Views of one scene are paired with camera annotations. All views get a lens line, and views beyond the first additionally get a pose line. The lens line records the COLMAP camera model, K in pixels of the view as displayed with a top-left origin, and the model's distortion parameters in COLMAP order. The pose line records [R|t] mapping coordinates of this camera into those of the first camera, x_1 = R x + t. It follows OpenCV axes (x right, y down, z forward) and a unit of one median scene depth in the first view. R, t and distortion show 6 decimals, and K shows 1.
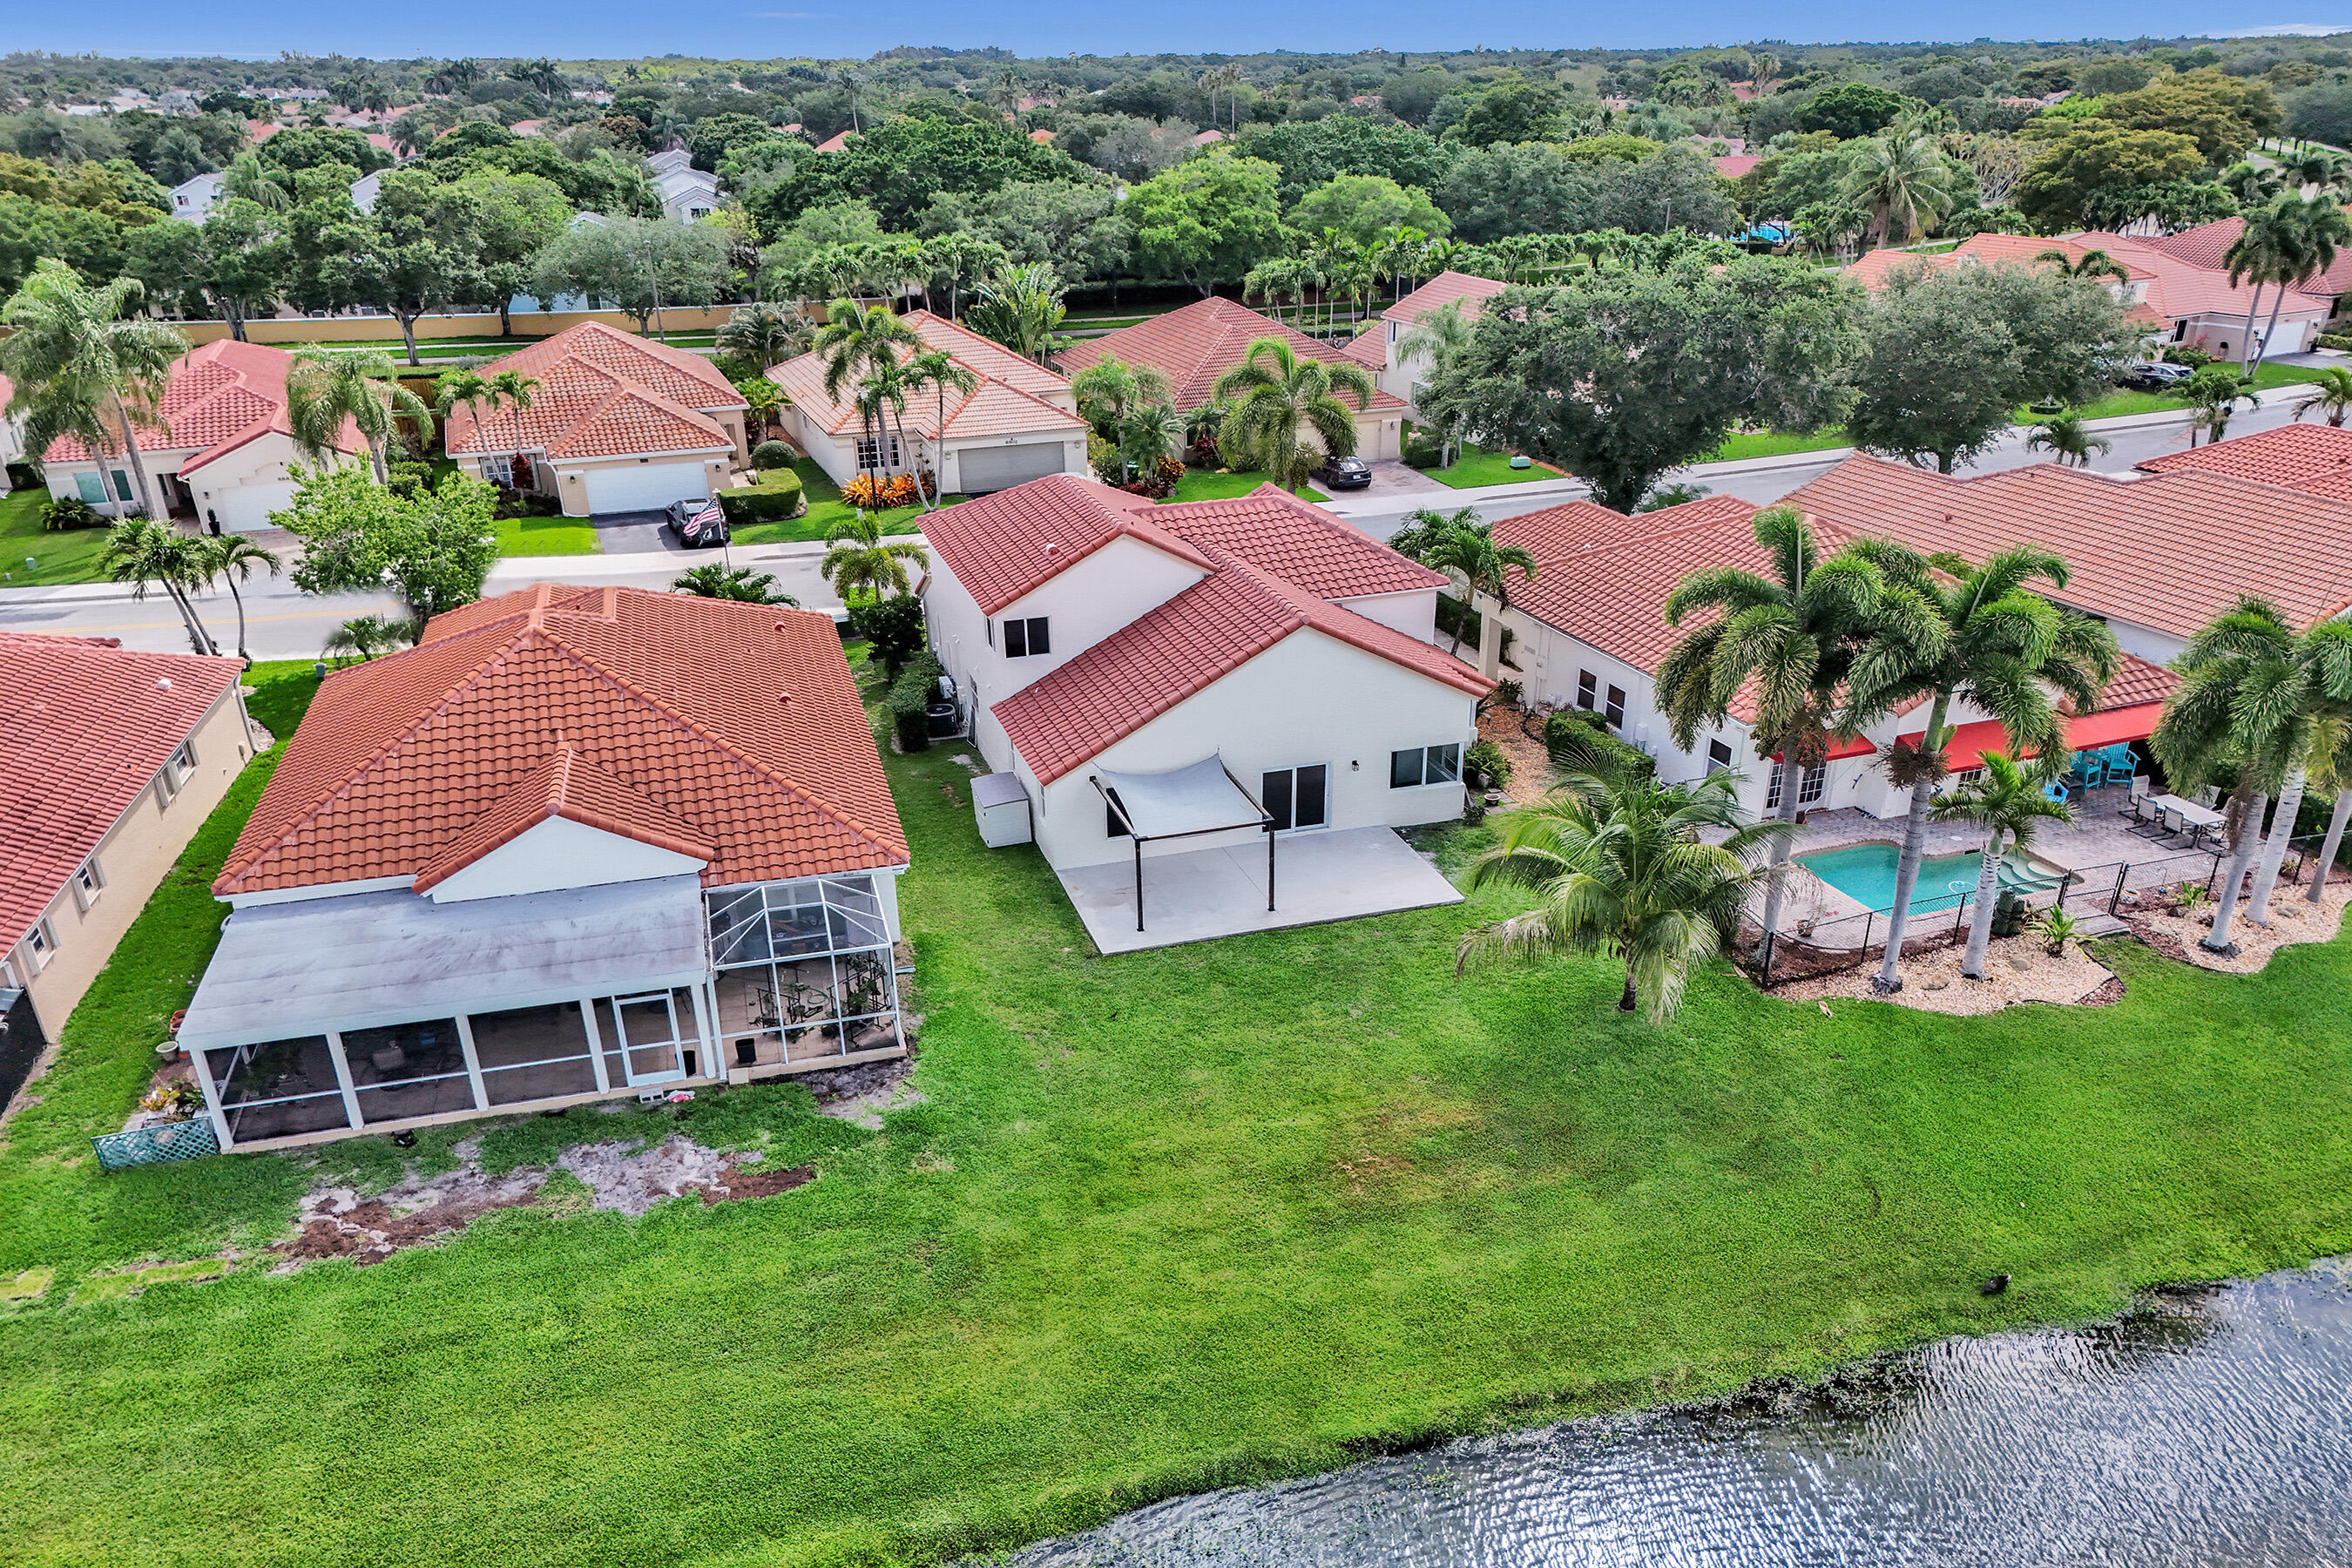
lens RADIAL K [[1703.6, 0, 1138.3], [0, 1703.6, 902.8], [0, 0, 1]] dist [0.049798, -0.046732]
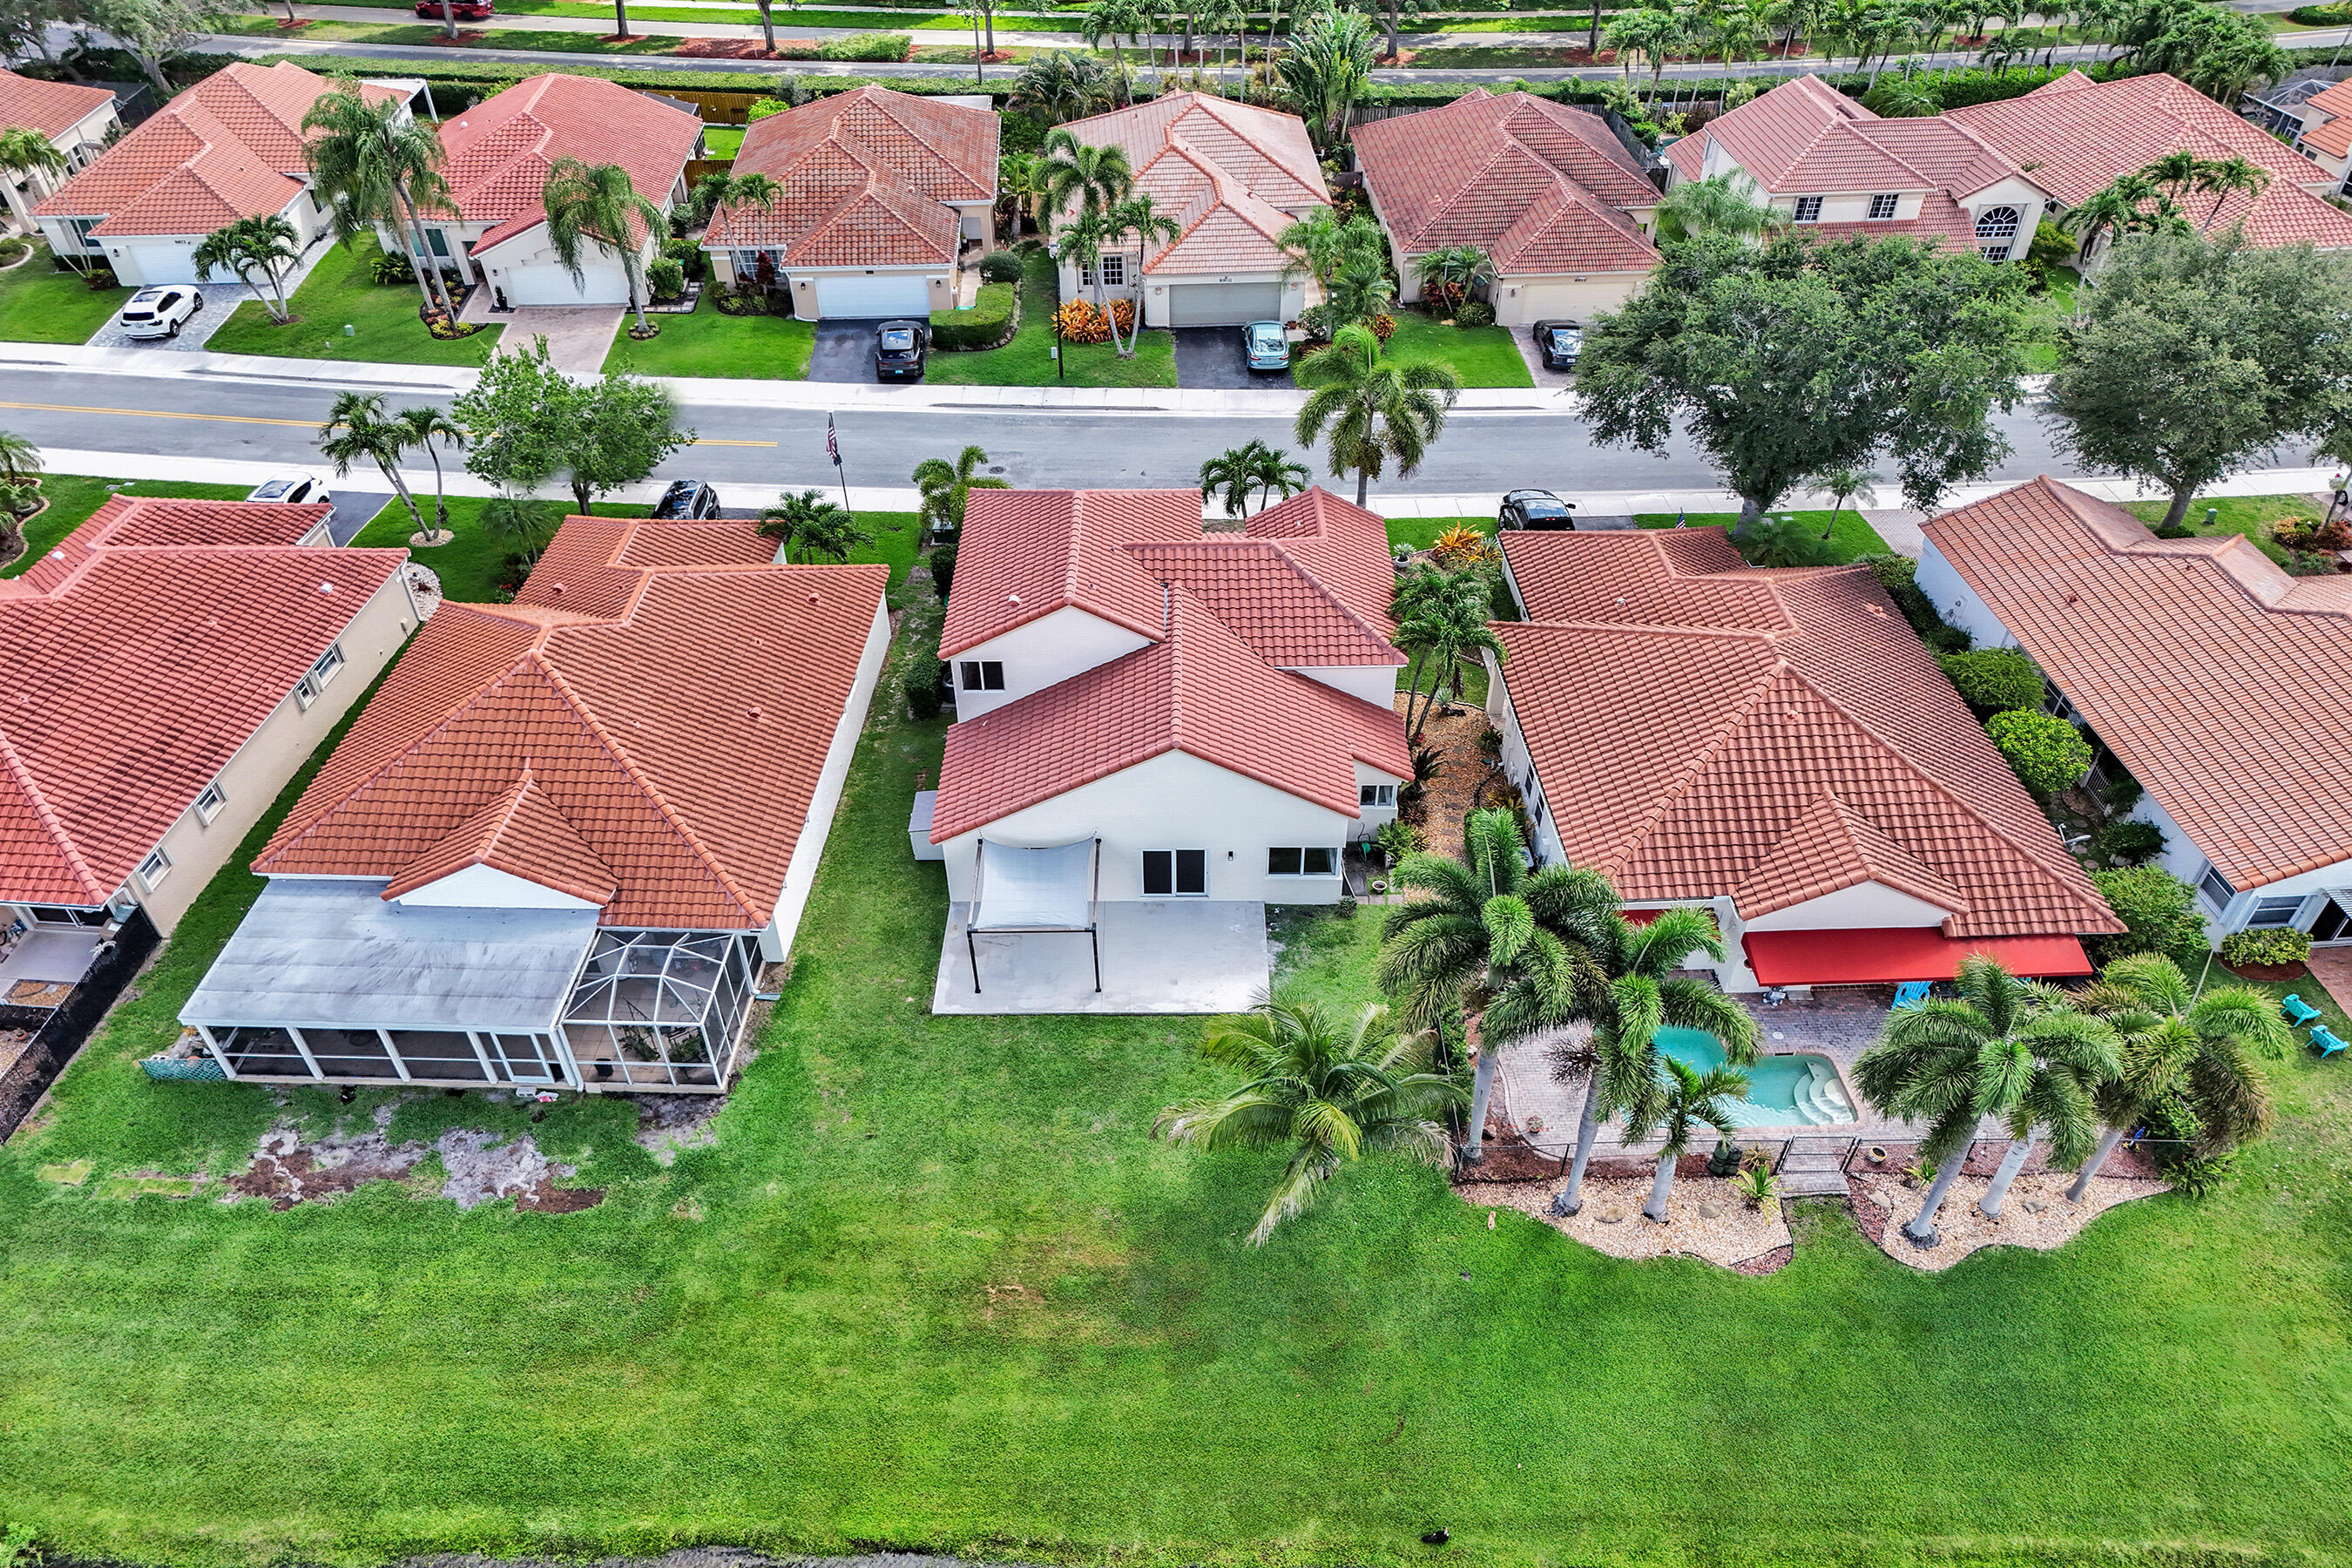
lens RADIAL K [[1624.2, 0, 1124.2], [0, 1624.2, 964.9], [0, 0, 1]] dist [0.041242, -0.039883]
pose [[0.954249, 0.217595, -0.205087, 0.379335], [-0.151561, 0.943227, 0.295555, -0.408122], [0.257755, -0.250949, 0.933052, -0.028592]]
